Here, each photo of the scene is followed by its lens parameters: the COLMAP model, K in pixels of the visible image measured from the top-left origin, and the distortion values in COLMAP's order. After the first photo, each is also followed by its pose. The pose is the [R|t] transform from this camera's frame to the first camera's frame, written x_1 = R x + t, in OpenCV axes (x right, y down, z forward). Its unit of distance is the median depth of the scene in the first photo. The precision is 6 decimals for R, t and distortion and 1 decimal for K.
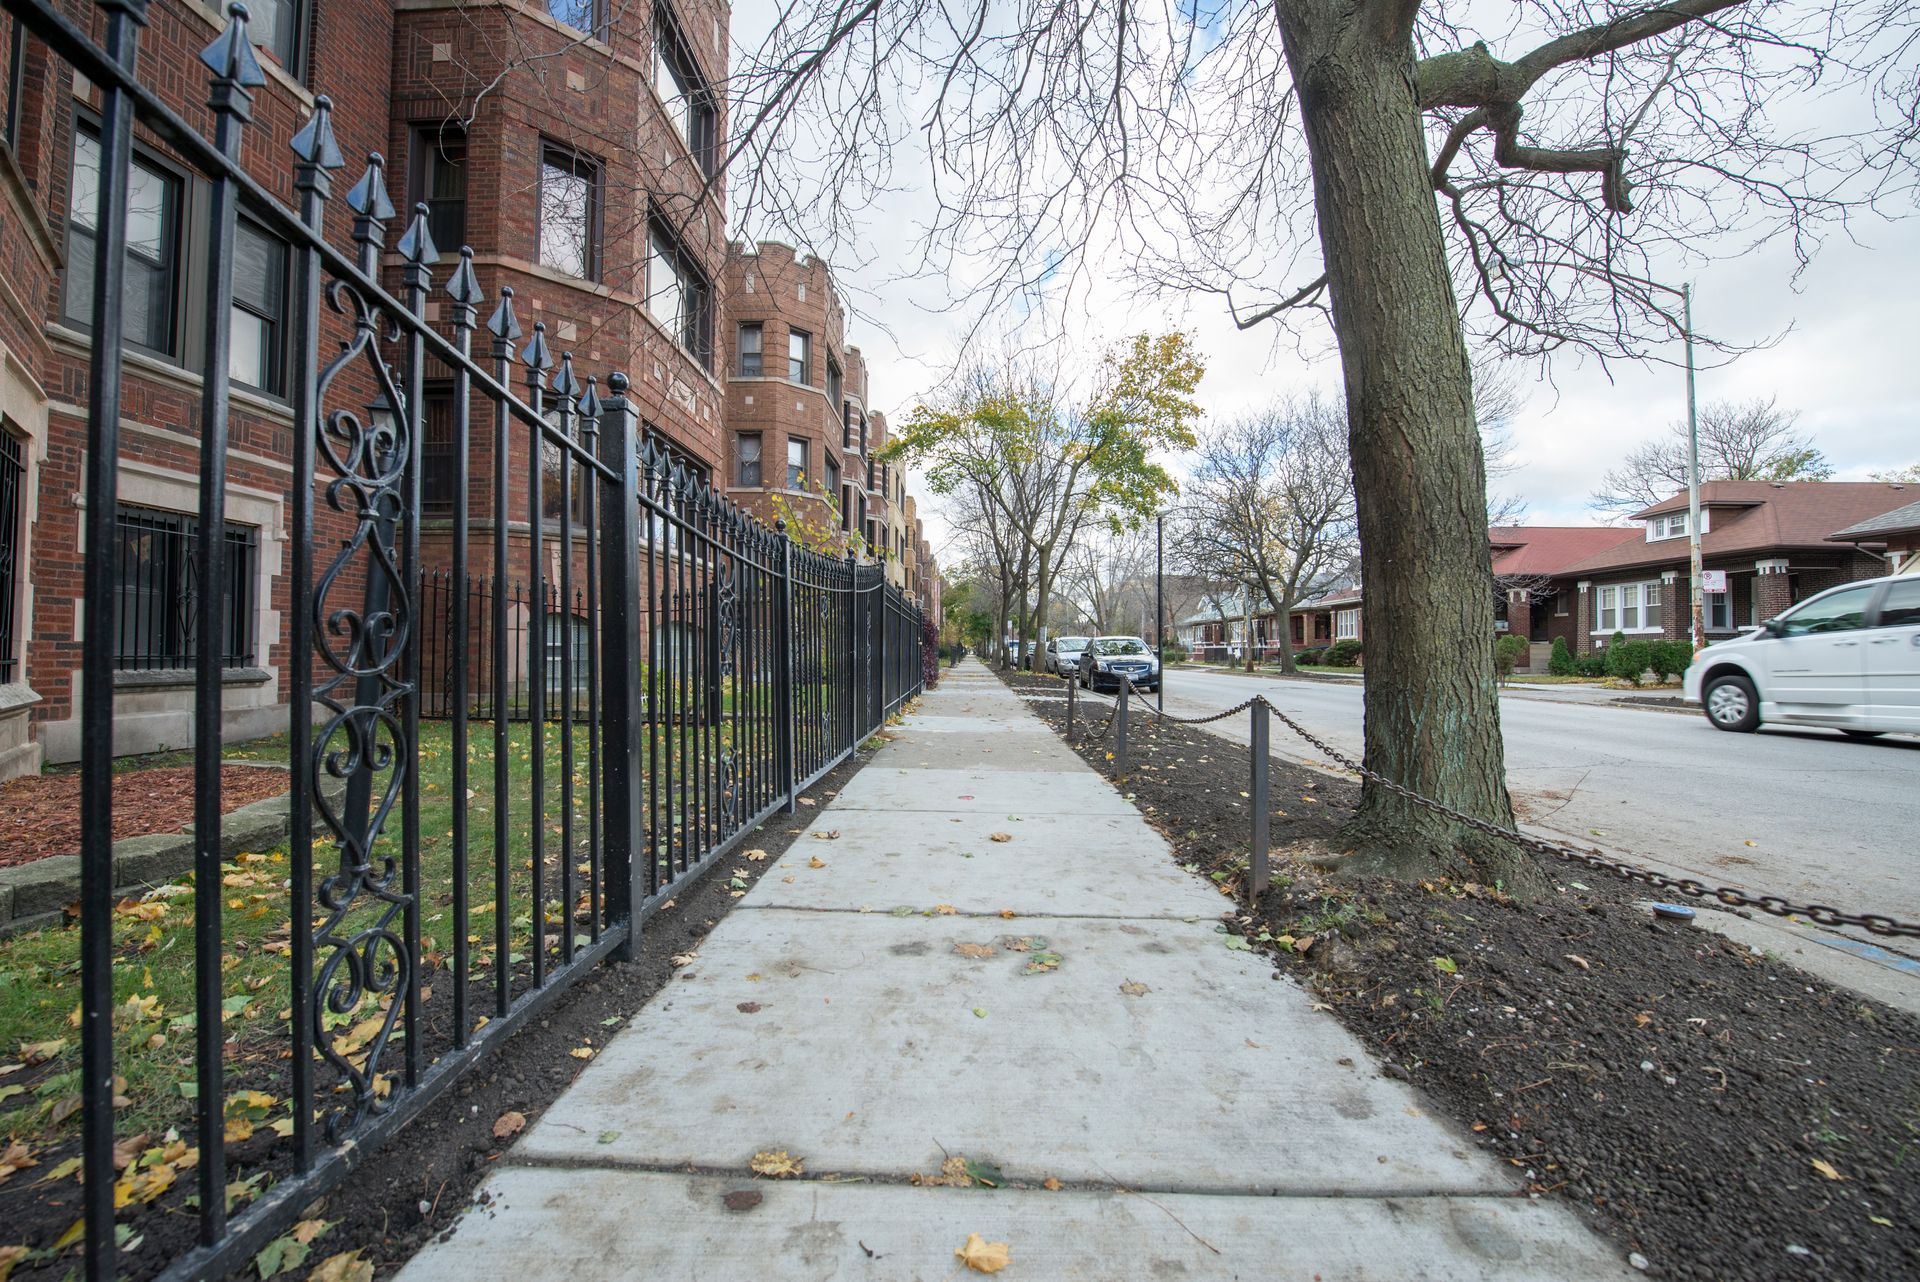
lens RADIAL K [[766.5, 0, 955.3], [0, 766.5, 642.5], [0, 0, 1]] dist [-0.014339, -0.002858]
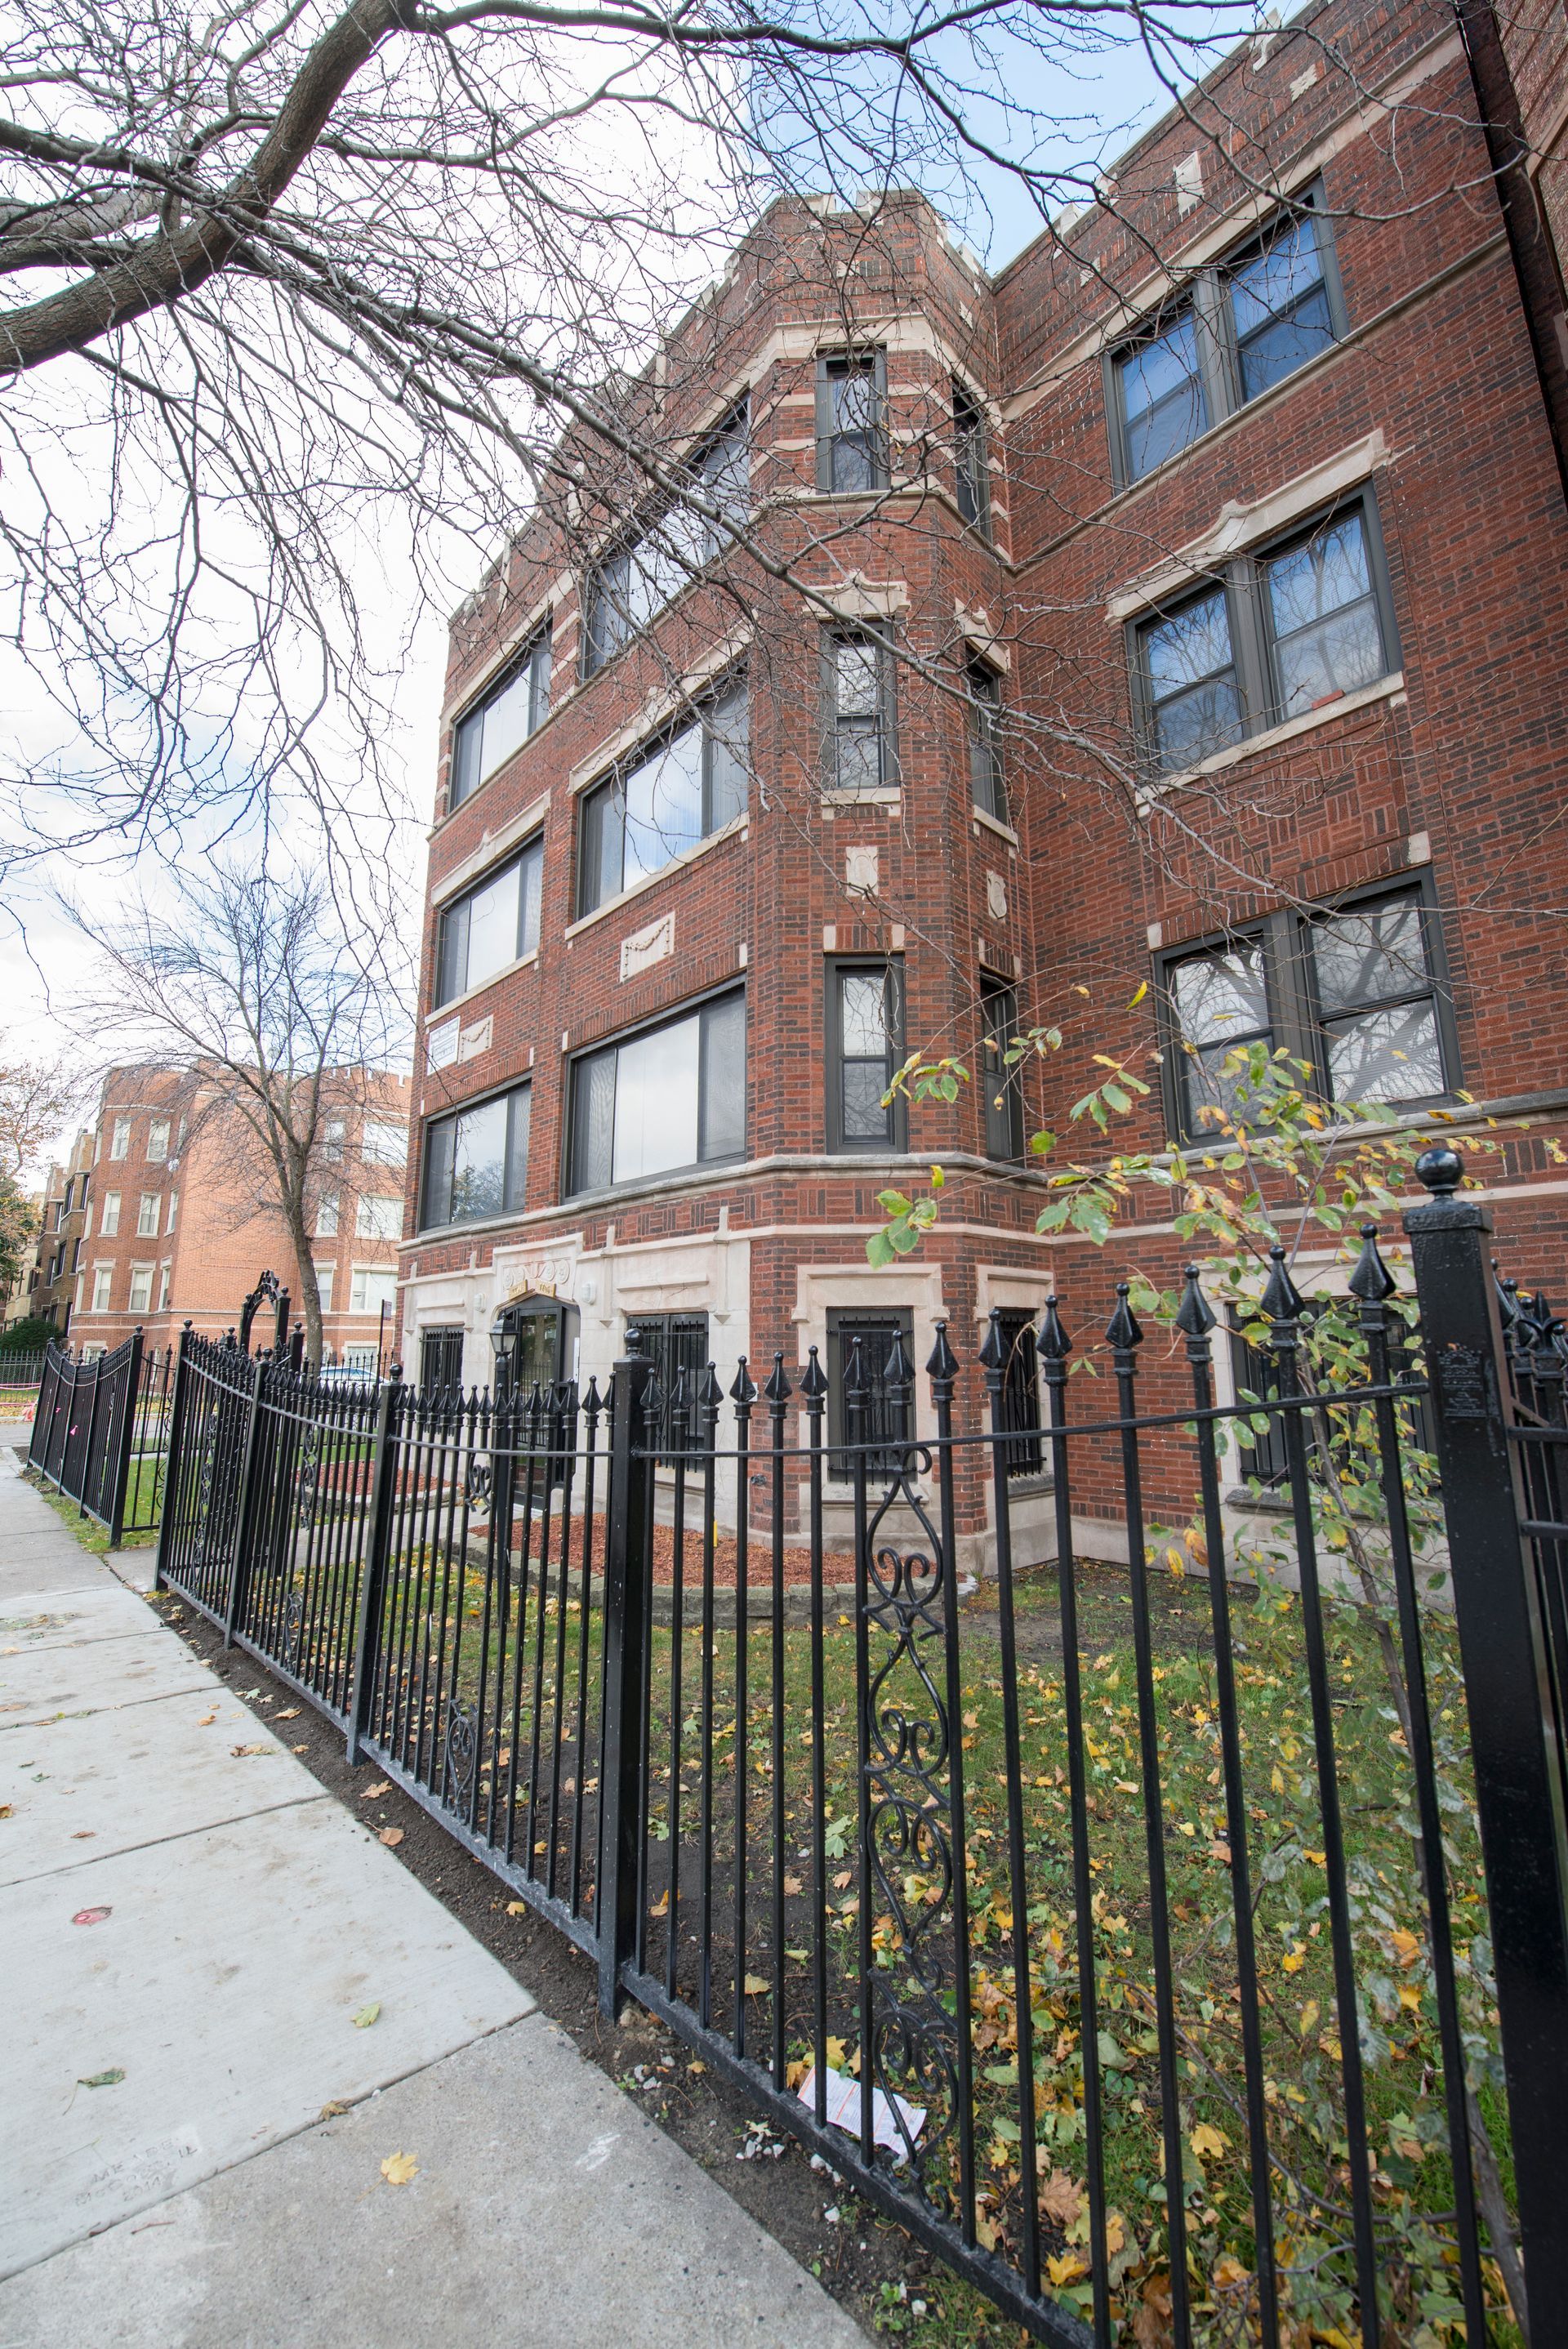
lens RADIAL K [[937.7, 0, 783.4], [0, 937.7, 1181.0], [0, 0, 1]] dist [-0.014339, -0.002858]
pose [[-0.724422, -0.124583, -0.678005, 0.632389], [0.008473, 0.981850, -0.189468, -0.614520], [0.689304, -0.142999, -0.710219, 7.731688]]
